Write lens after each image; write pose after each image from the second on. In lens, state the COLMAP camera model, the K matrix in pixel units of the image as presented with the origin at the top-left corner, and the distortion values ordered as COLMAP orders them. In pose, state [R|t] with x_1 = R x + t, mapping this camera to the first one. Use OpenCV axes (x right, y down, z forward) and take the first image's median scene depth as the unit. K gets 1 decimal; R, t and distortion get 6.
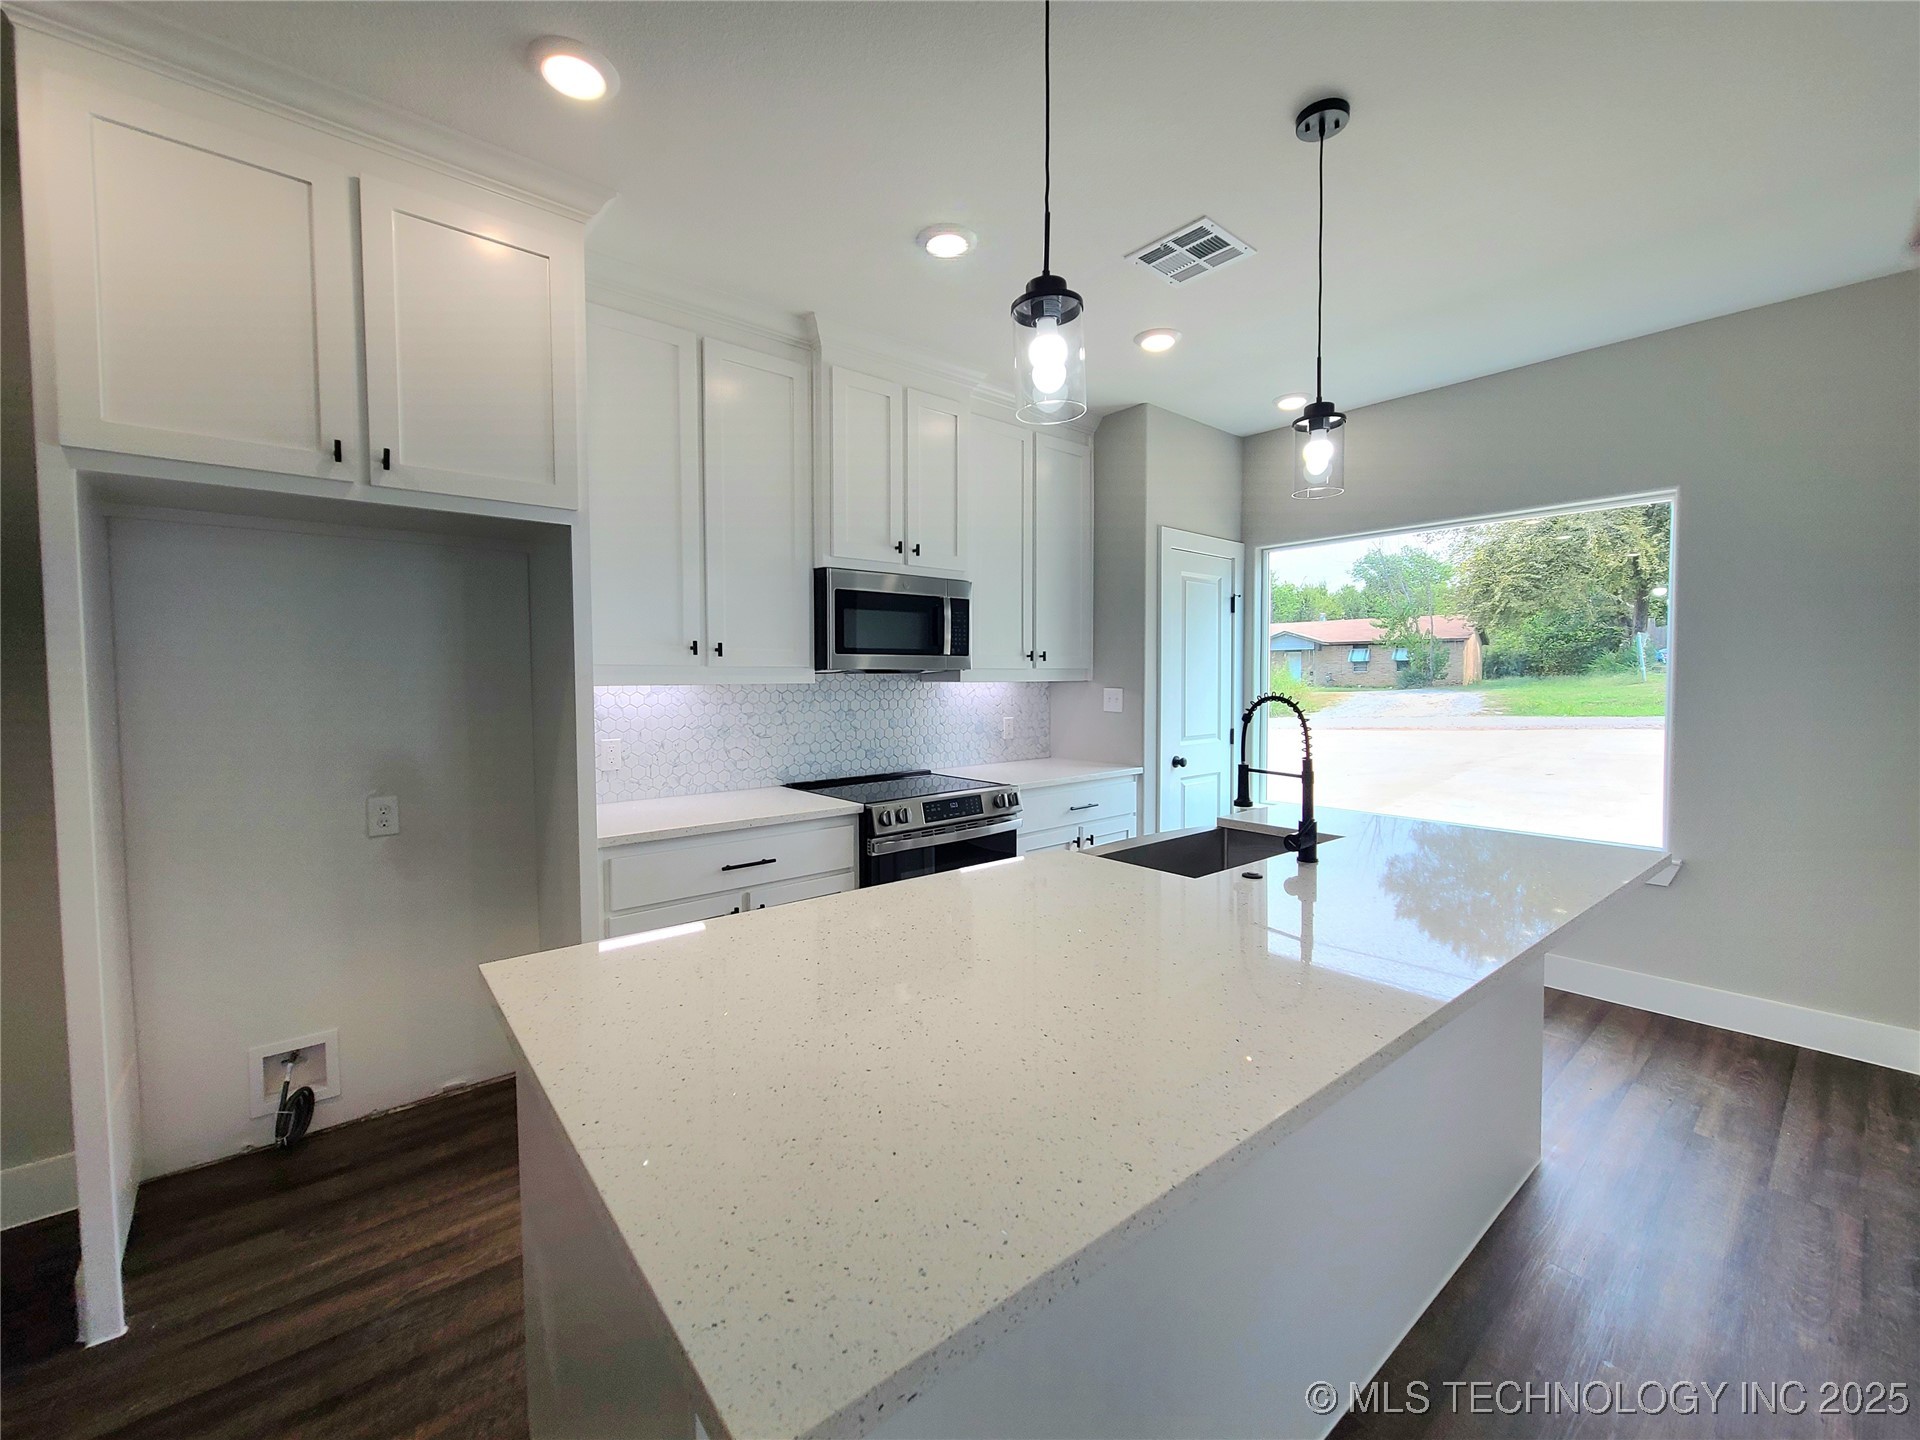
lens RADIAL K [[789.8, 0, 957.9], [0, 789.8, 706.5], [0, 0, 1]] dist [0.004268, -0.002646]
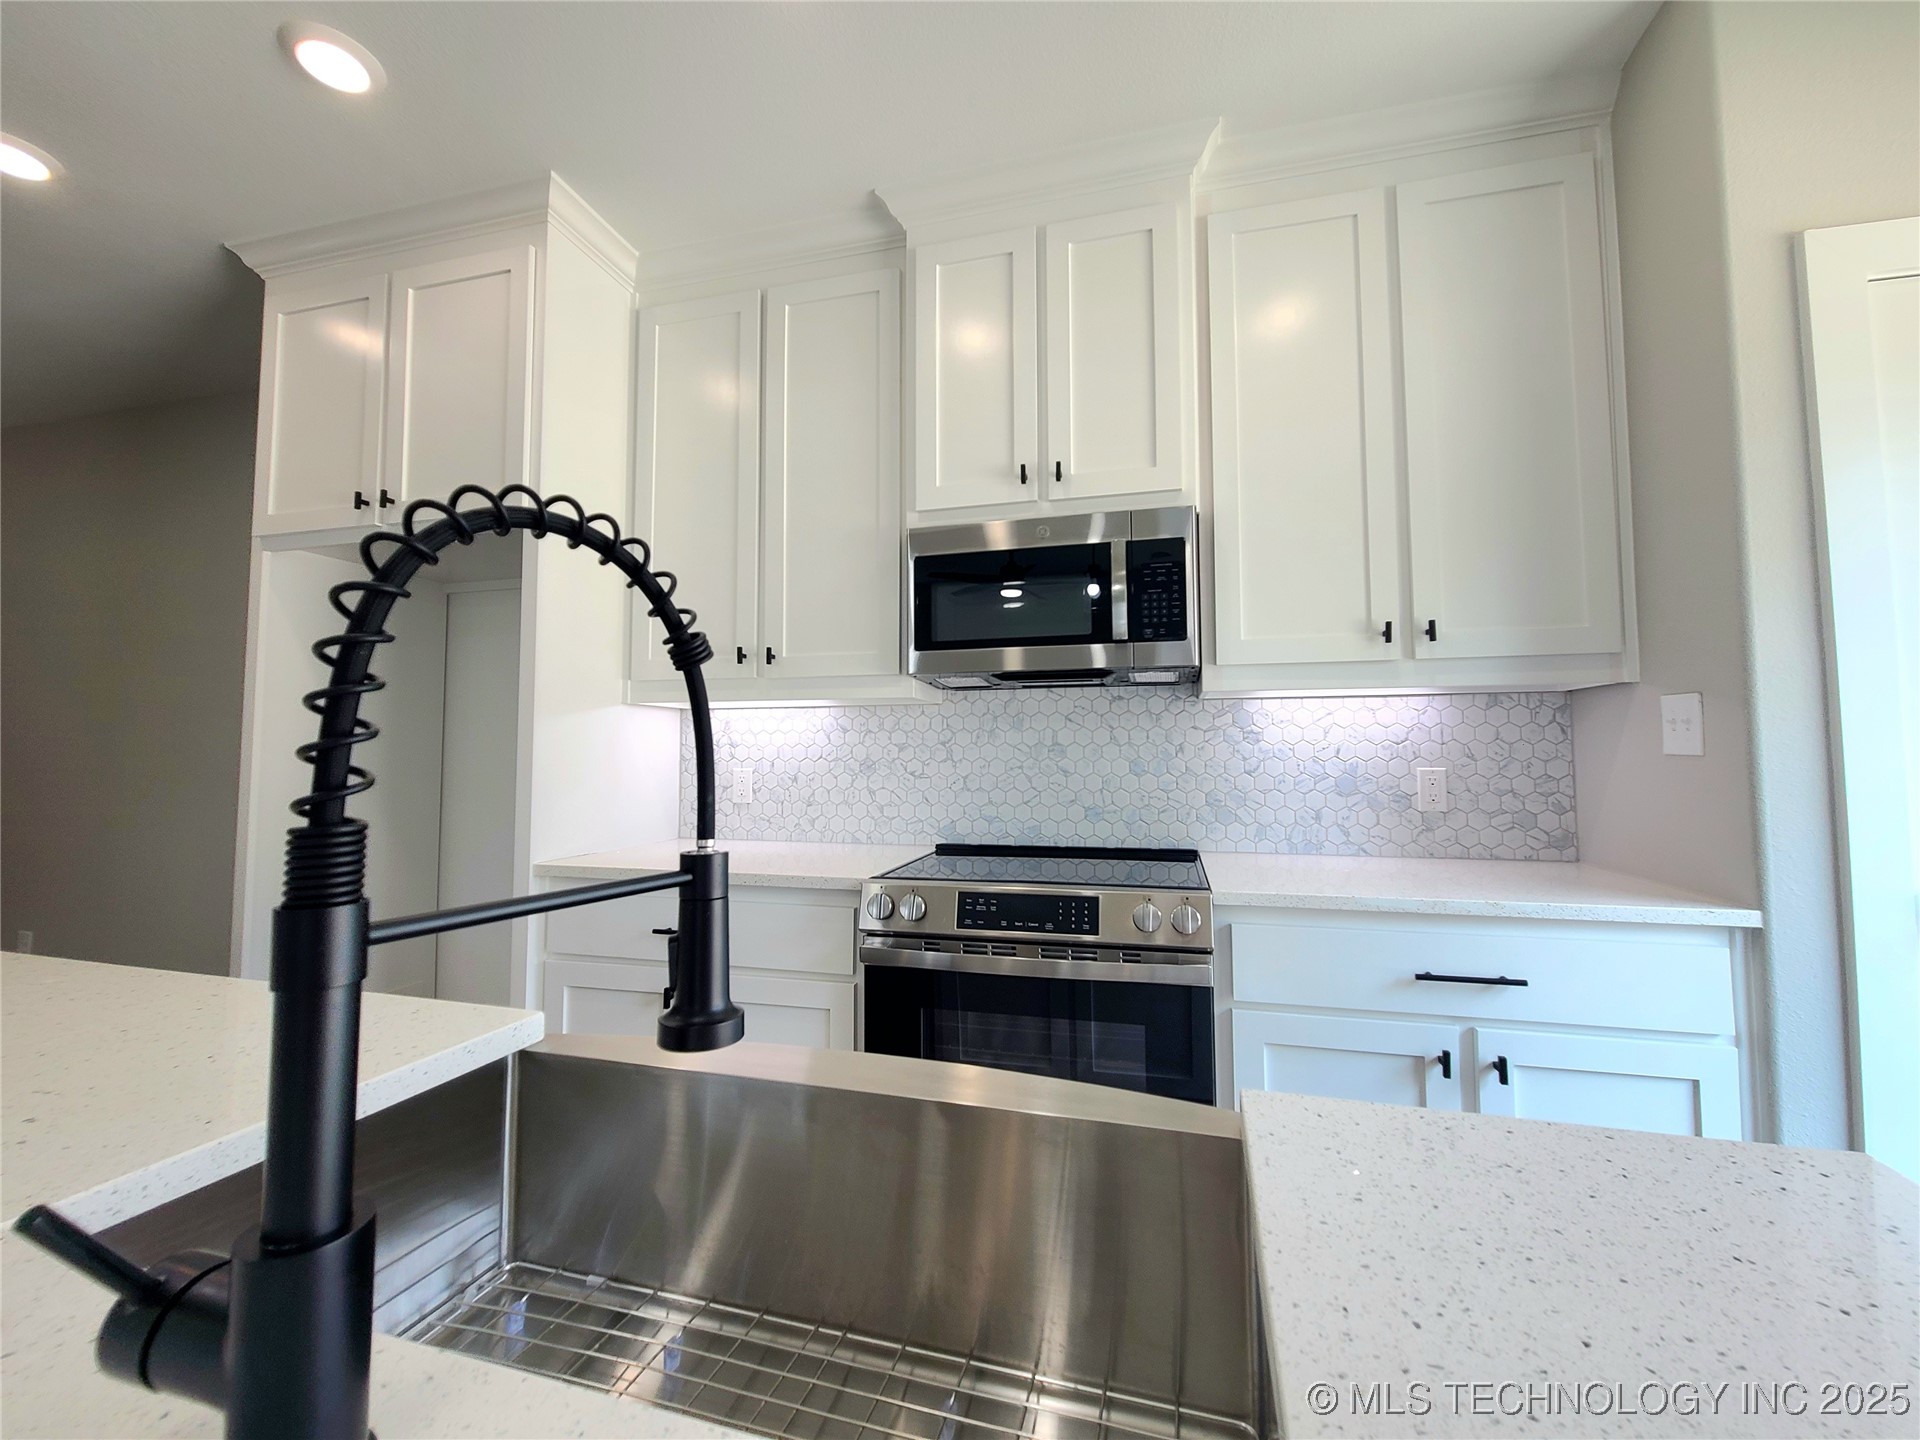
lens RADIAL K [[789.8, 0, 960.1], [0, 789.8, 704.2], [0, 0, 1]] dist [0.004268, -0.002646]
pose [[0.570449, -0.051179, -0.819737, 0.378704], [-0.031247, 0.995982, -0.083927, 0.030954], [0.820738, 0.073491, 0.566558, 0.588629]]
